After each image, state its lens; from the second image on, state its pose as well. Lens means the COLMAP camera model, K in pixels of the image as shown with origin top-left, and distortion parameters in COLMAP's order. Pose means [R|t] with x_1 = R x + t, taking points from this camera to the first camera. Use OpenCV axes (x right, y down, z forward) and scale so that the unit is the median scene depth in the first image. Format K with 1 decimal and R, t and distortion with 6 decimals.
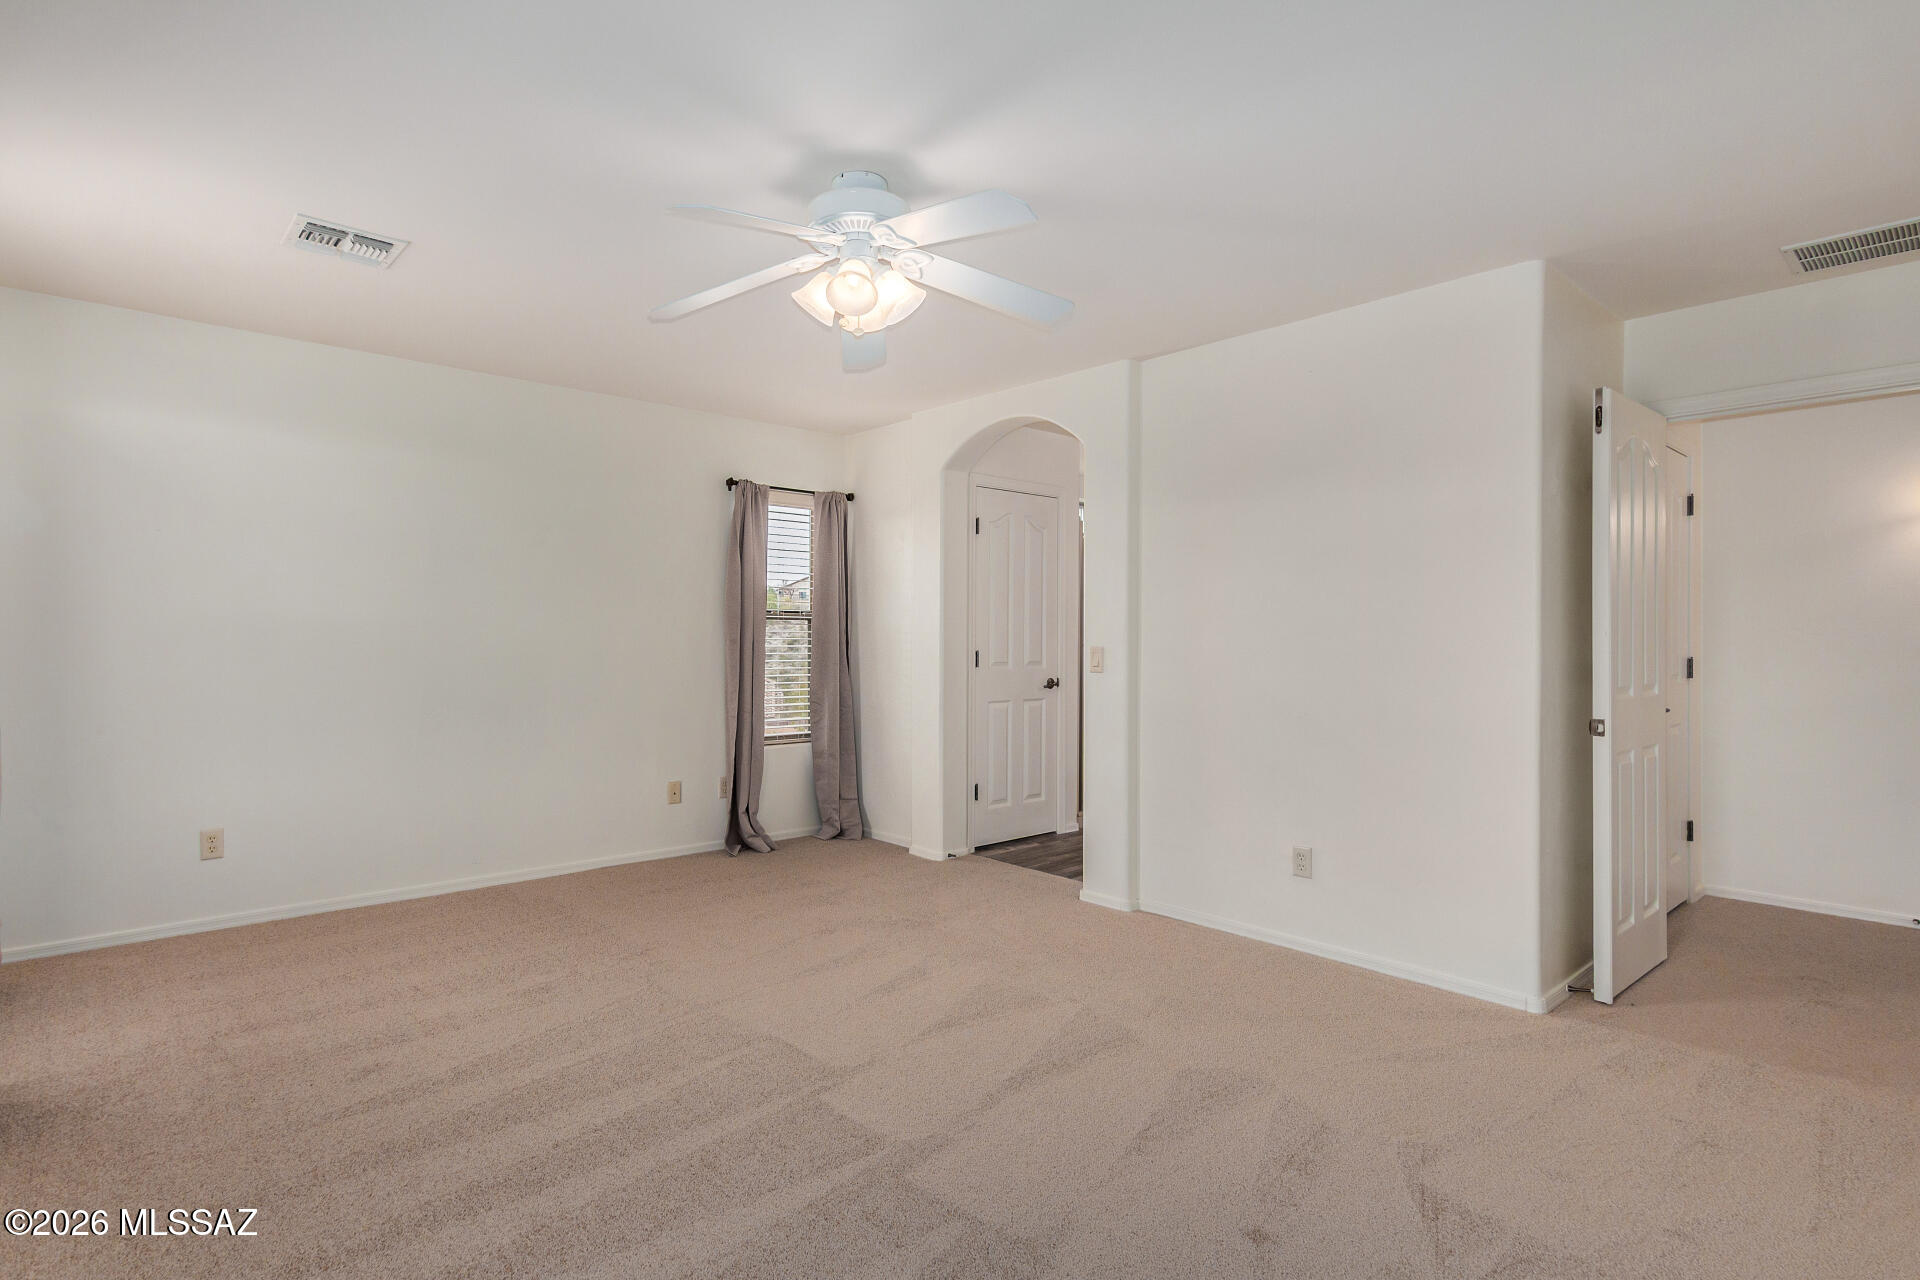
lens RADIAL K [[927.4, 0, 960.0], [0, 927.4, 640.0], [0, 0, 1]] dist [-0.000257, -0.000086]
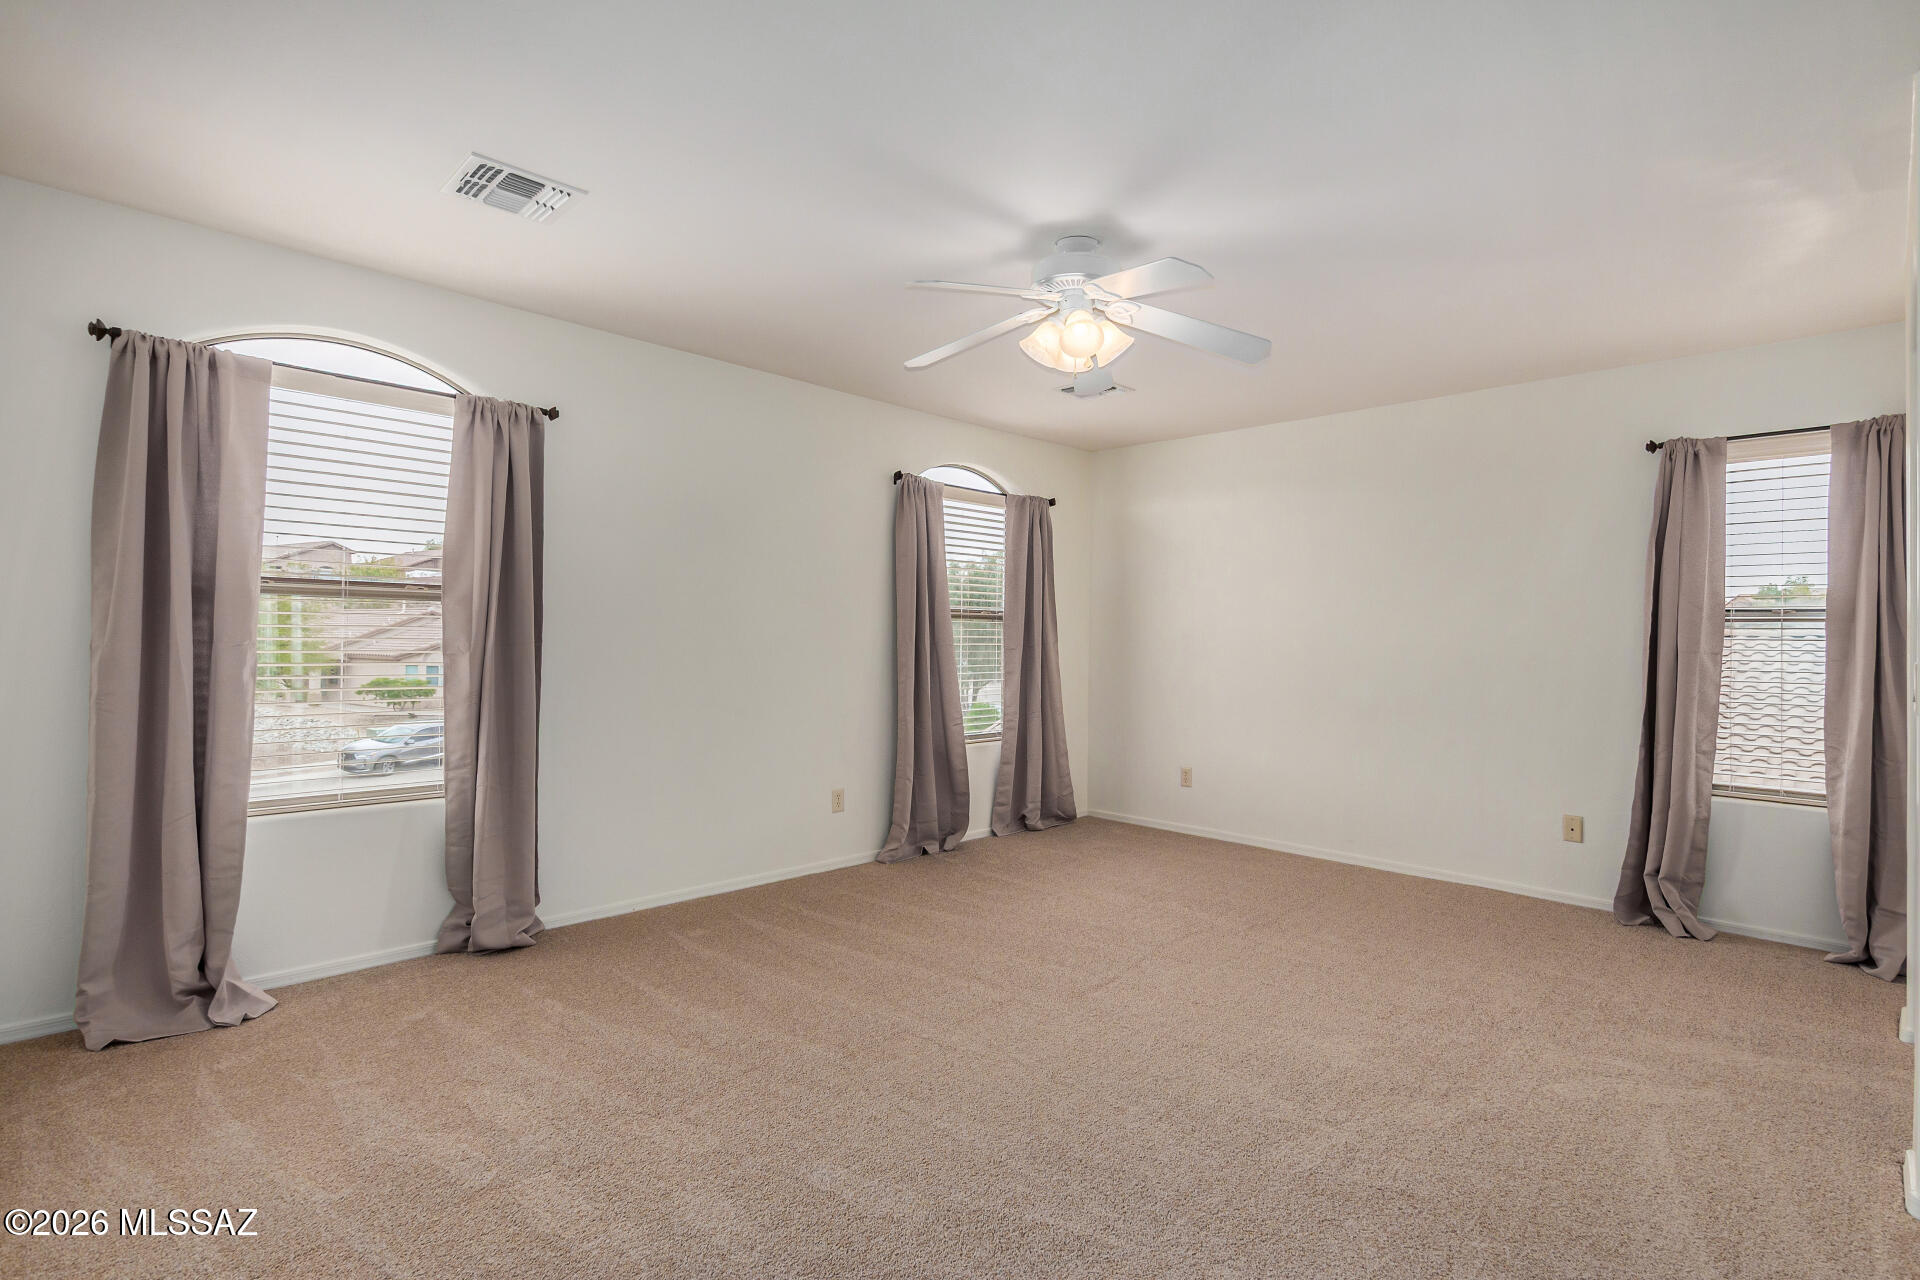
lens RADIAL K [[927.4, 0, 960.0], [0, 927.4, 640.0], [0, 0, 1]] dist [-0.000257, -0.000086]
pose [[0.068942, 0.003905, -0.997613, 0.497603], [-0.013712, 0.999902, 0.002966, -0.002548], [0.997526, 0.013475, 0.068989, 0.379734]]
